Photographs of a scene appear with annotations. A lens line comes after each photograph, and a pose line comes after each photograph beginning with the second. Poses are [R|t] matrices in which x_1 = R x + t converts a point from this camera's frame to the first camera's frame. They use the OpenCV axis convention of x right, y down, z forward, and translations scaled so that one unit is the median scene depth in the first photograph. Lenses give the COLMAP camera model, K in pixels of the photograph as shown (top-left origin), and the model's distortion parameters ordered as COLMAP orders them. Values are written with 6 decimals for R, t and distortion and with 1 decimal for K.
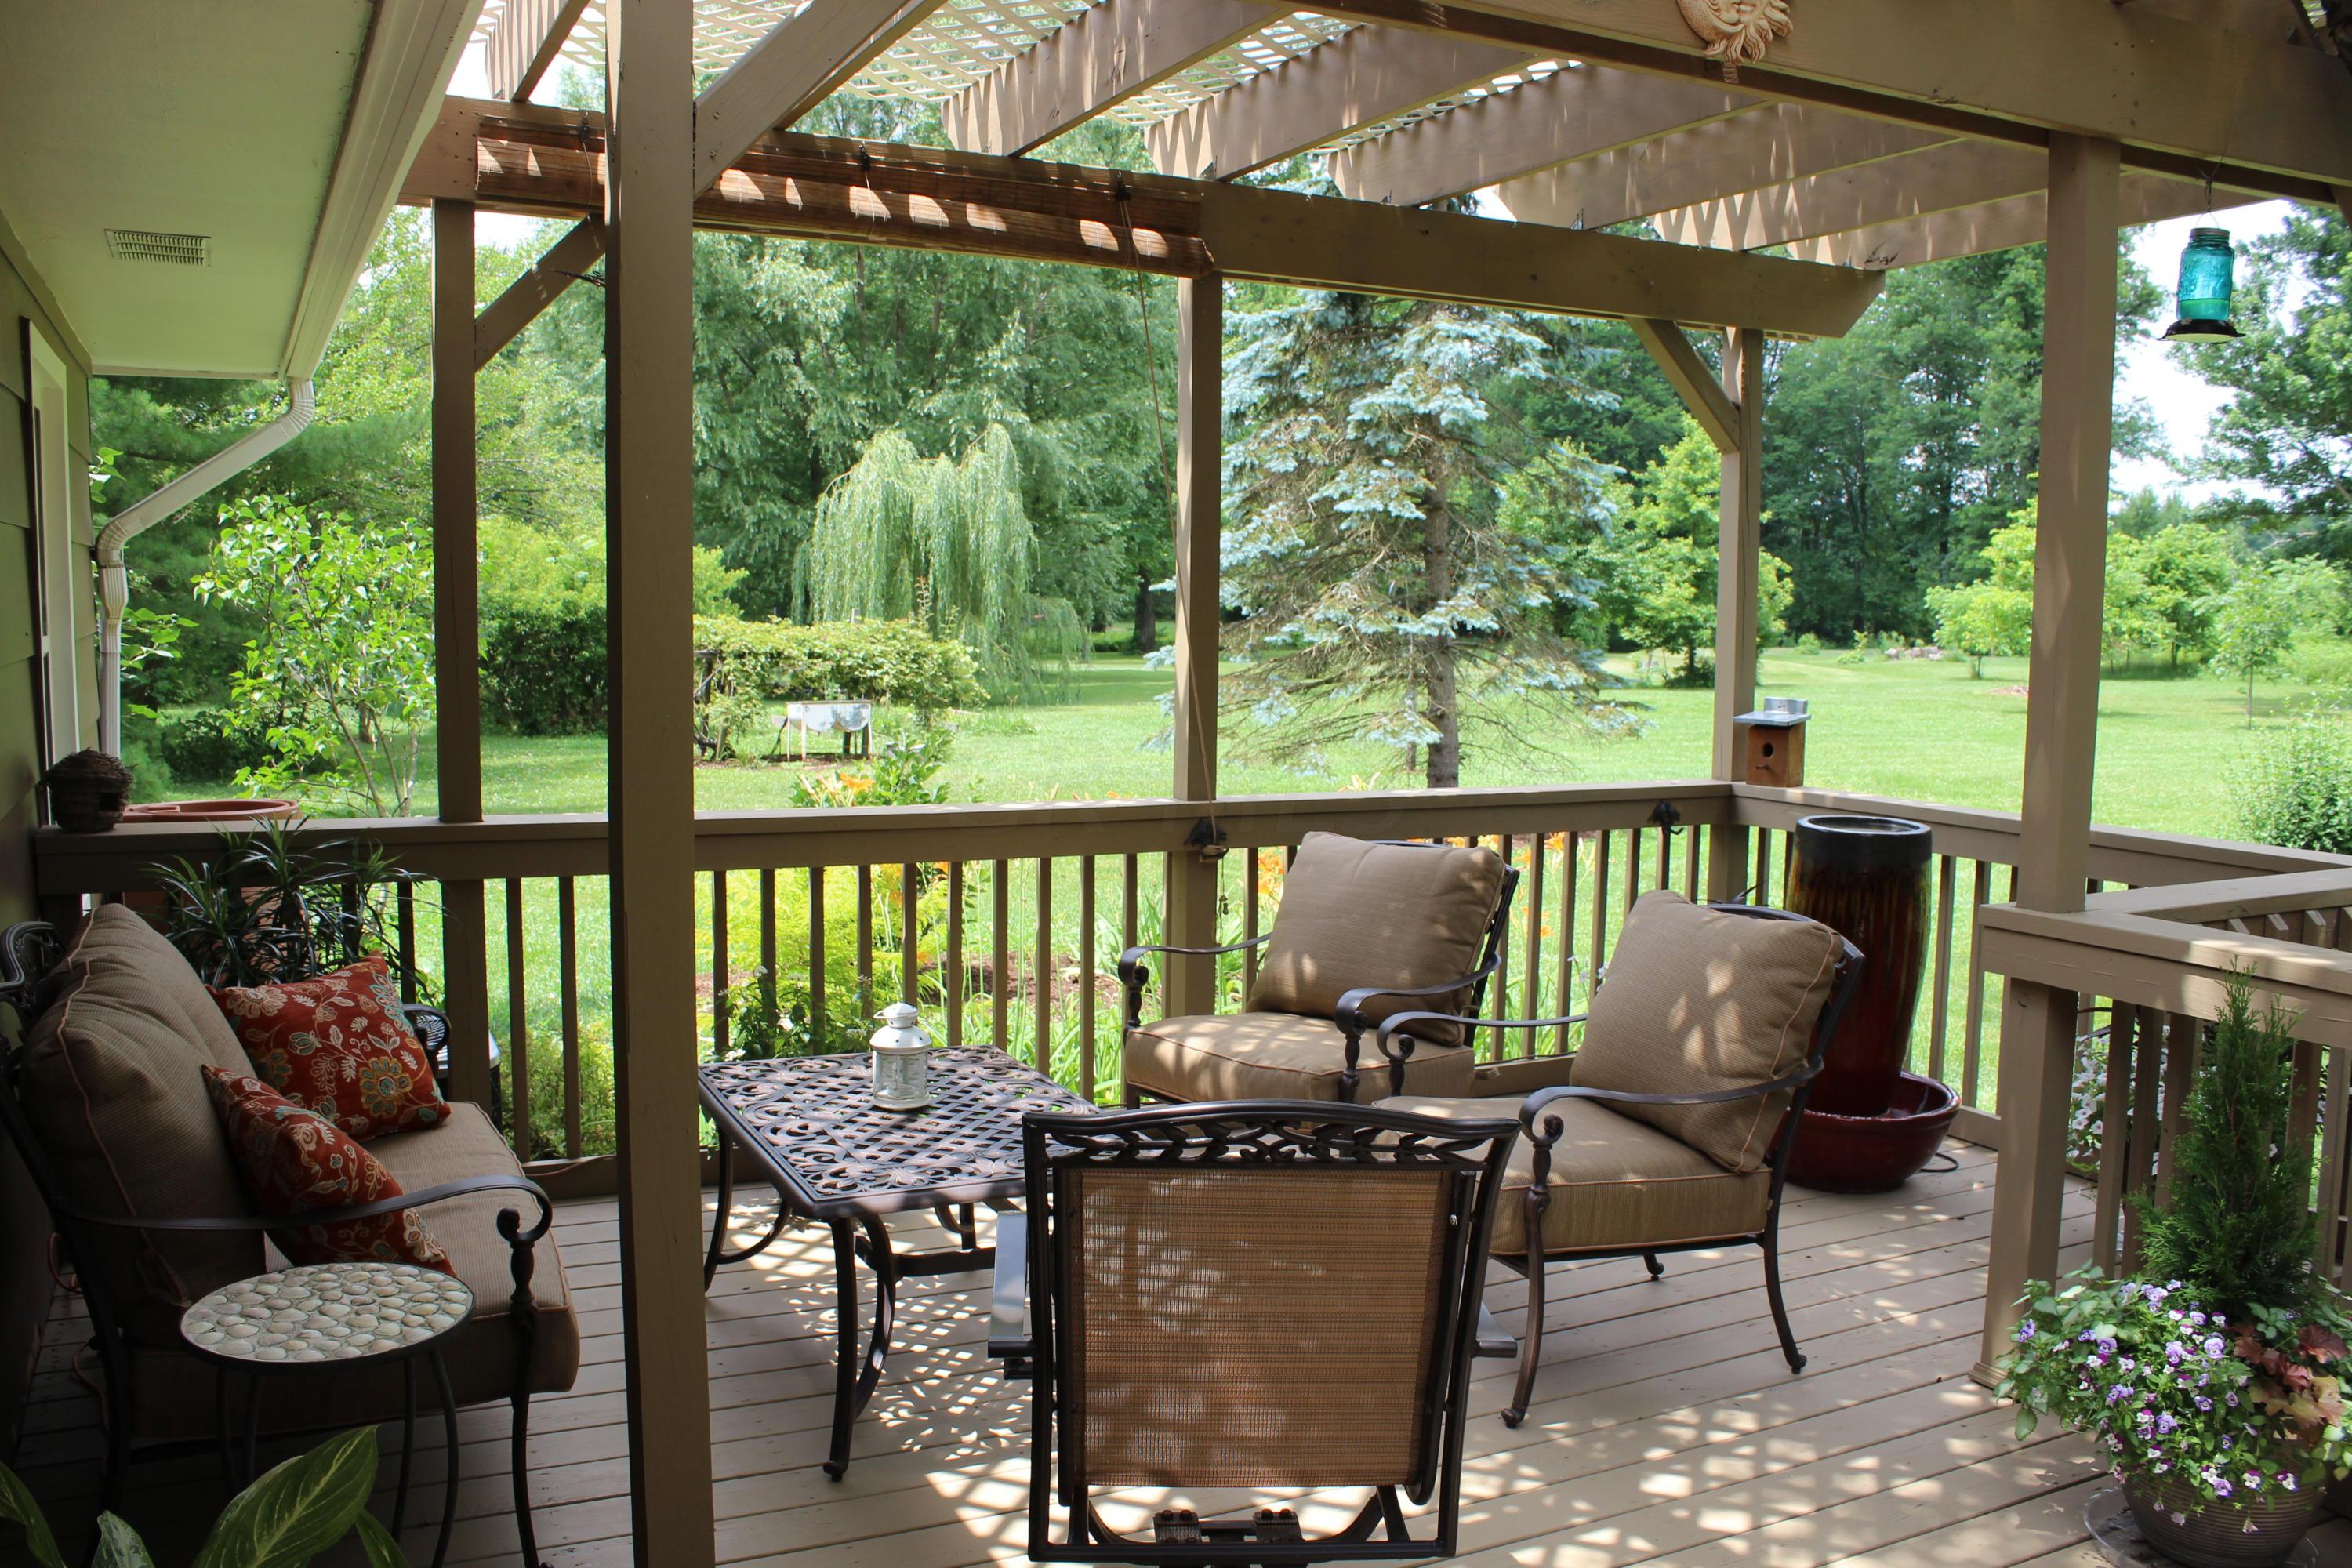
lens RADIAL K [[1979.6, 0, 1196.4], [0, 1979.6, 816.7], [0, 0, 1]] dist [-0.170222, 0.162970]
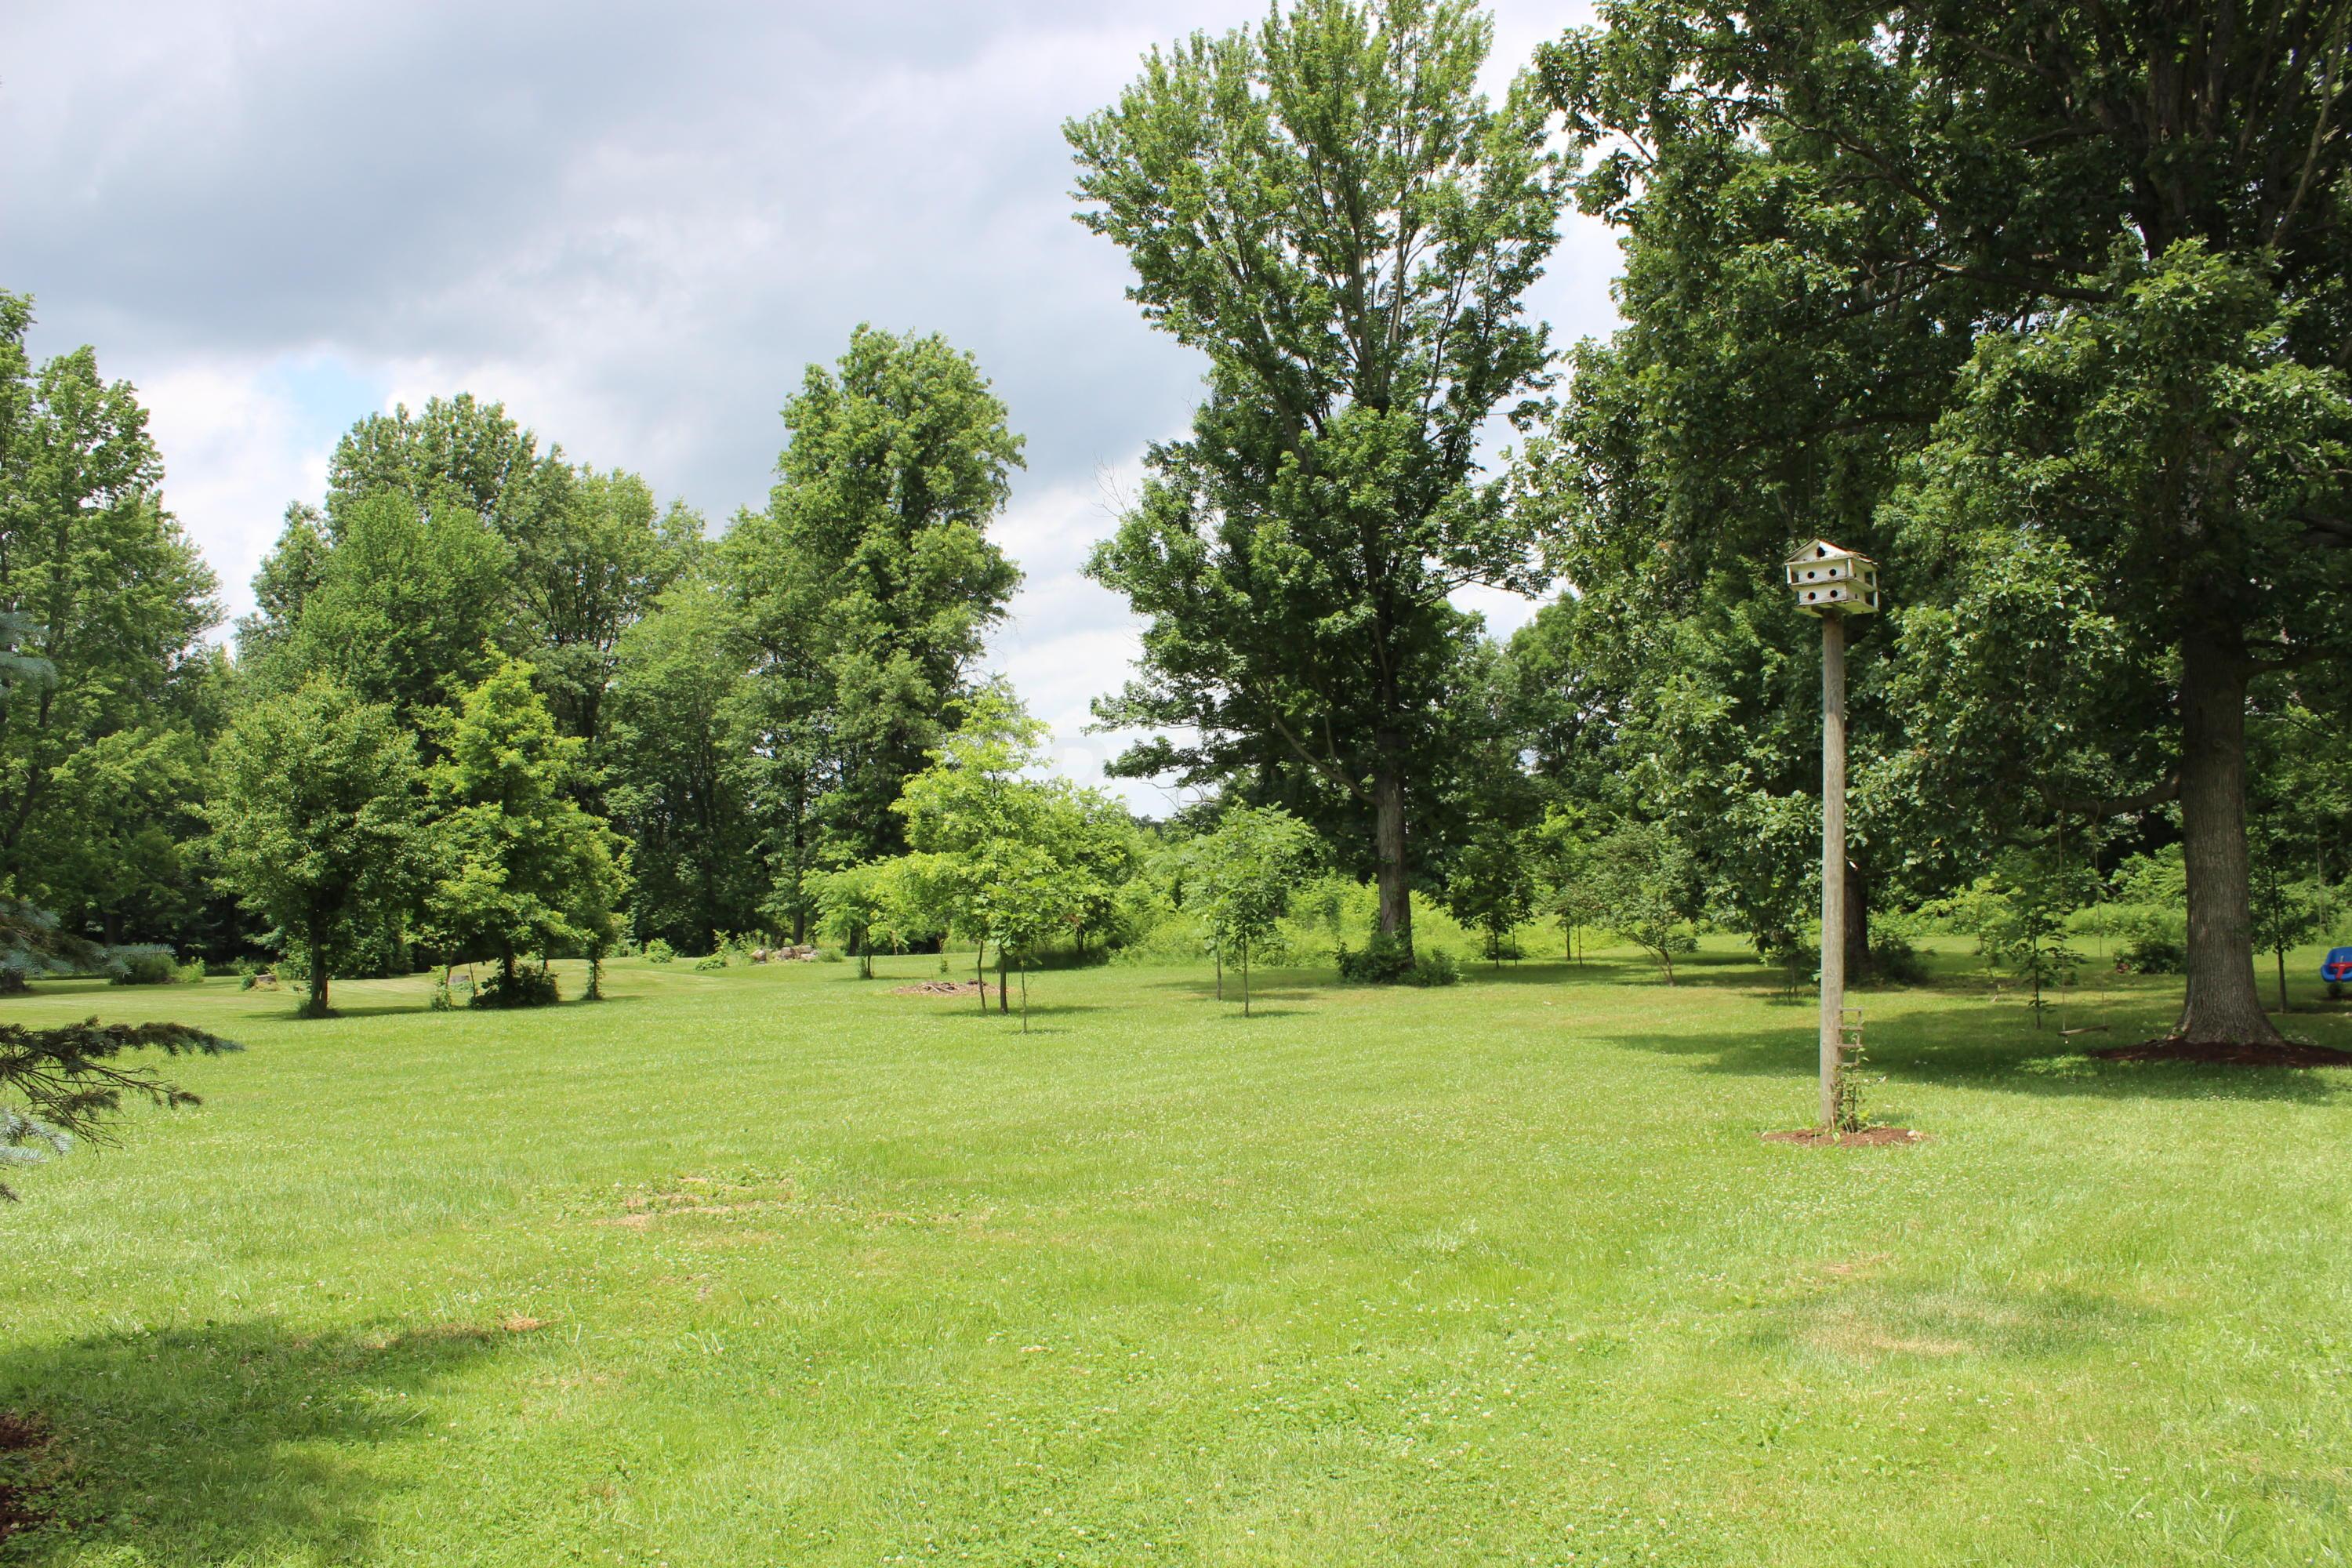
lens RADIAL K [[1979.6, 0, 1196.4], [0, 1979.6, 816.7], [0, 0, 1]] dist [-0.170222, 0.162970]
pose [[0.838791, 0.000671, 0.544453, 0.072060], [0.088157, 0.986636, -0.137033, -0.013170], [-0.537269, 0.162939, 0.827522, 0.244045]]
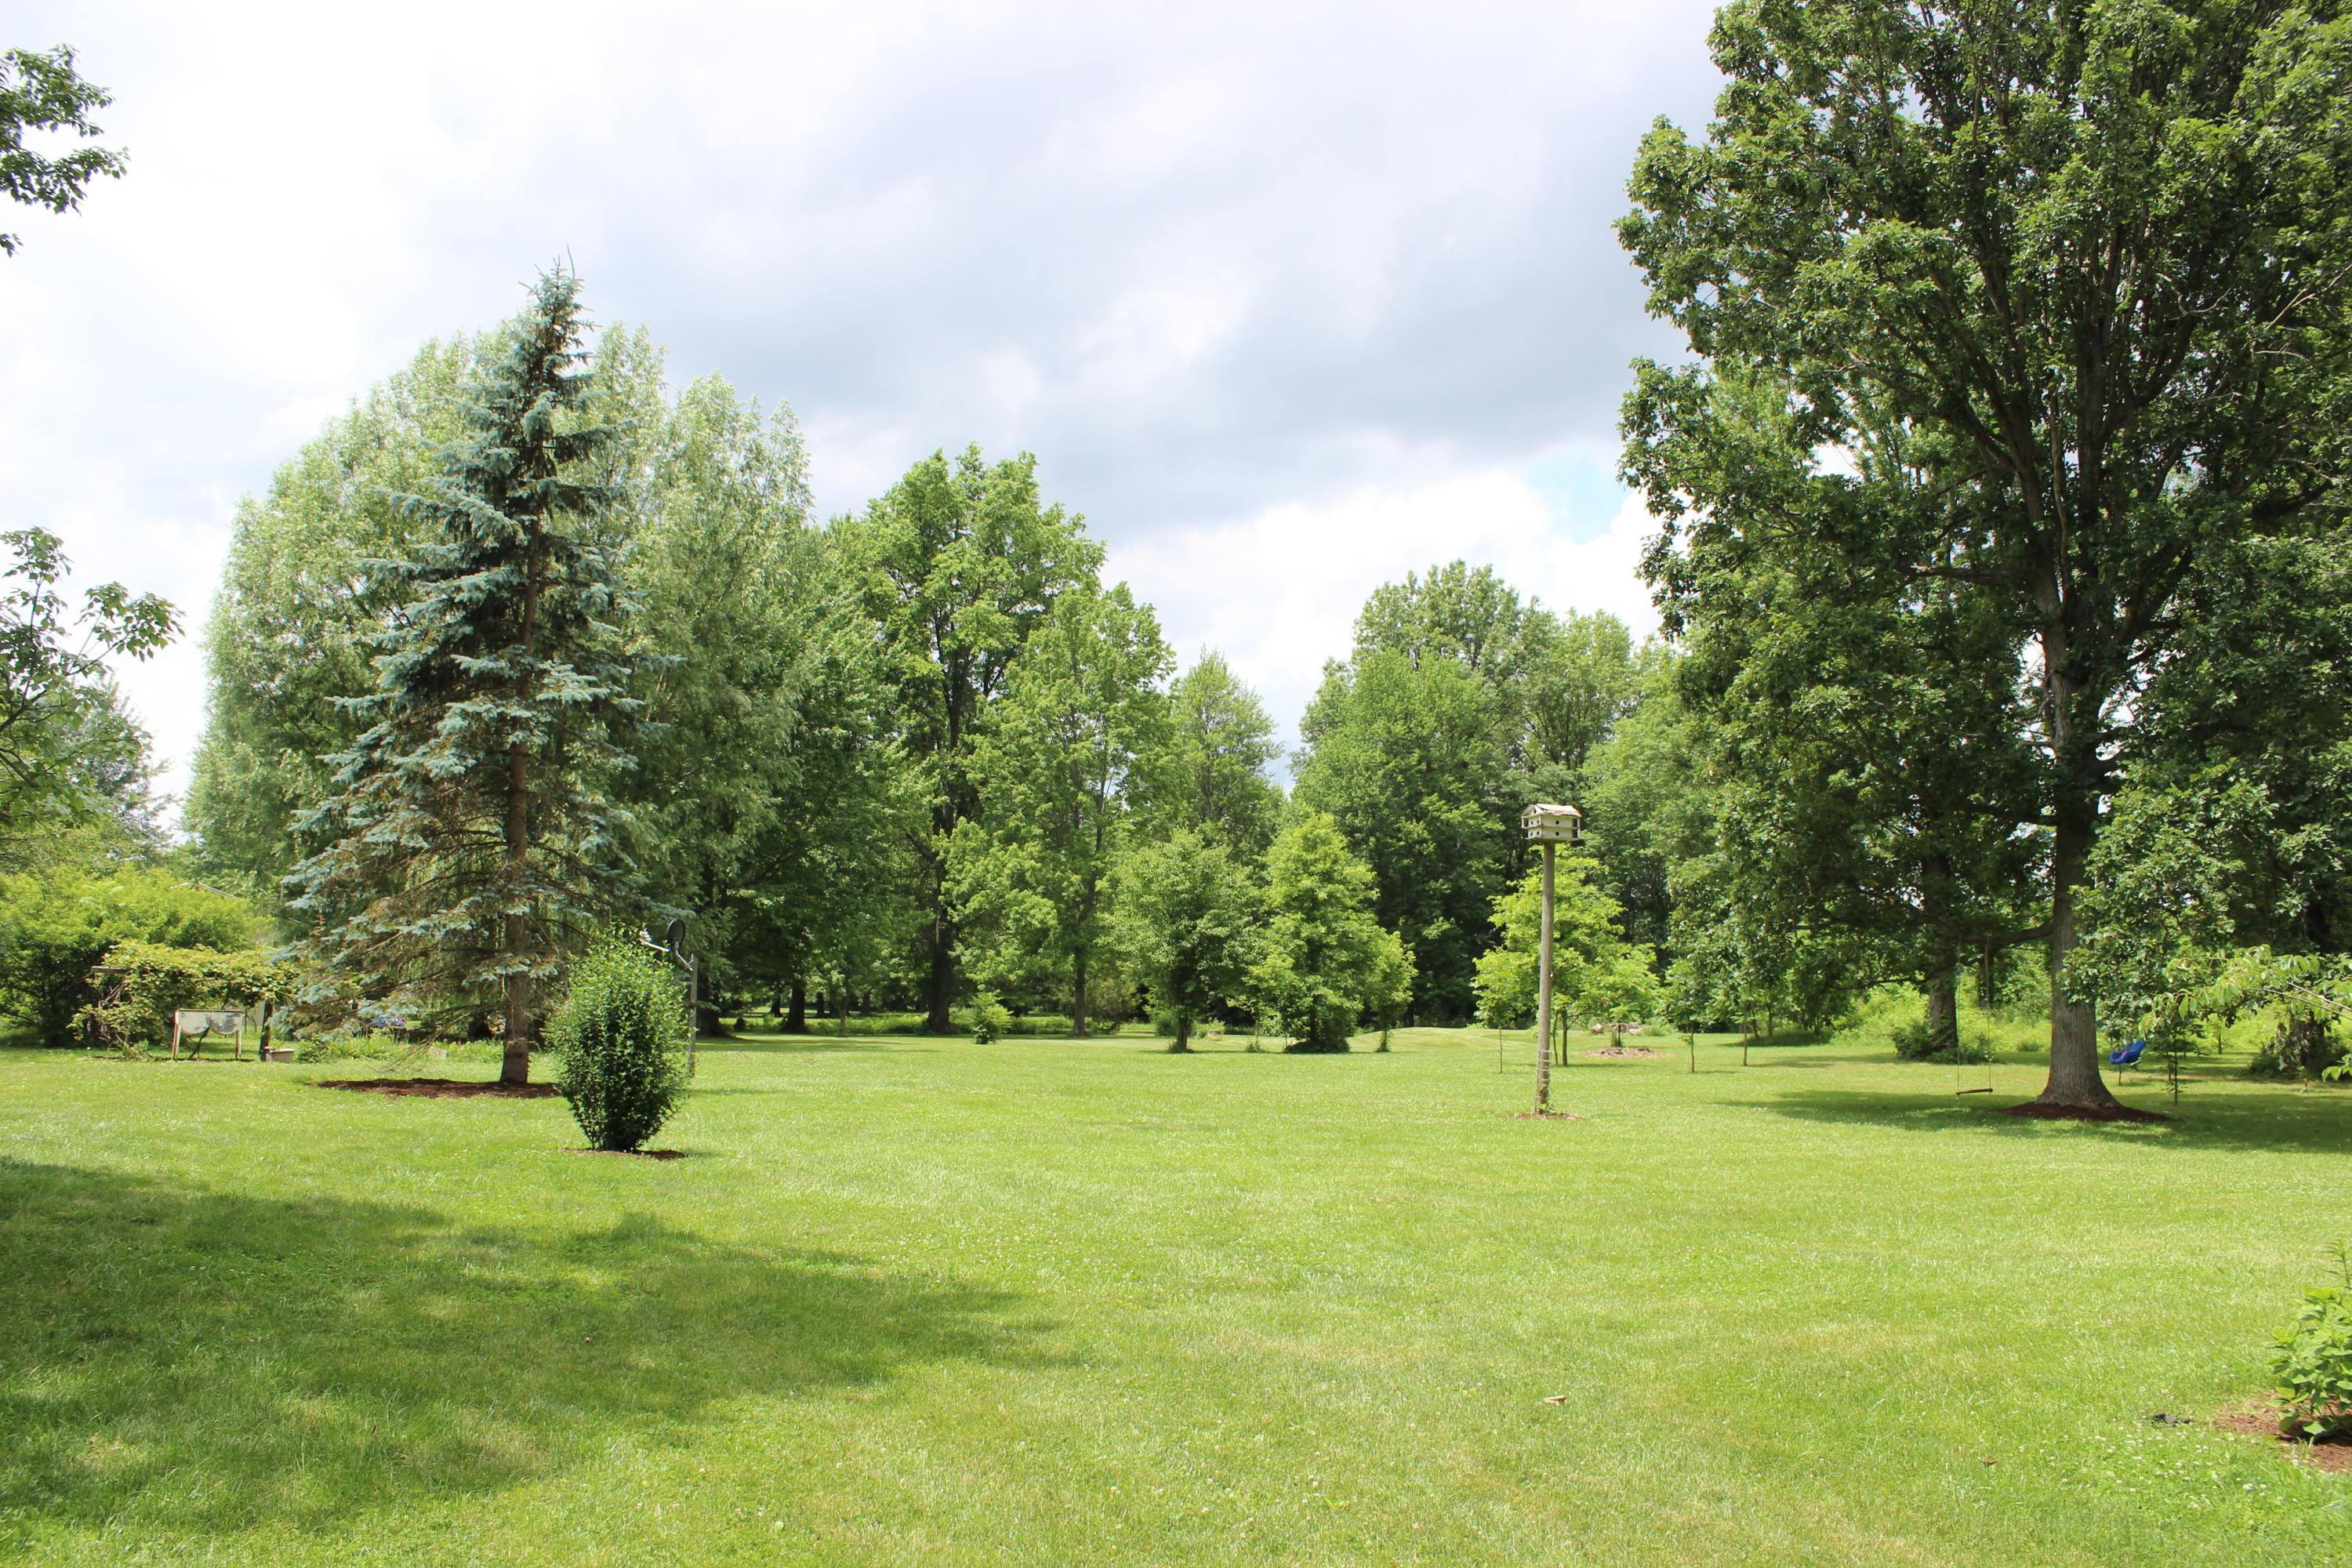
lens RADIAL K [[1979.6, 0, 1196.4], [0, 1979.6, 816.7], [0, 0, 1]] dist [-0.170222, 0.162970]
pose [[0.999979, 0.004541, -0.004597, 0.195390], [-0.005382, 0.979002, -0.203781, 0.028157], [0.003575, 0.203802, 0.979006, -0.084693]]
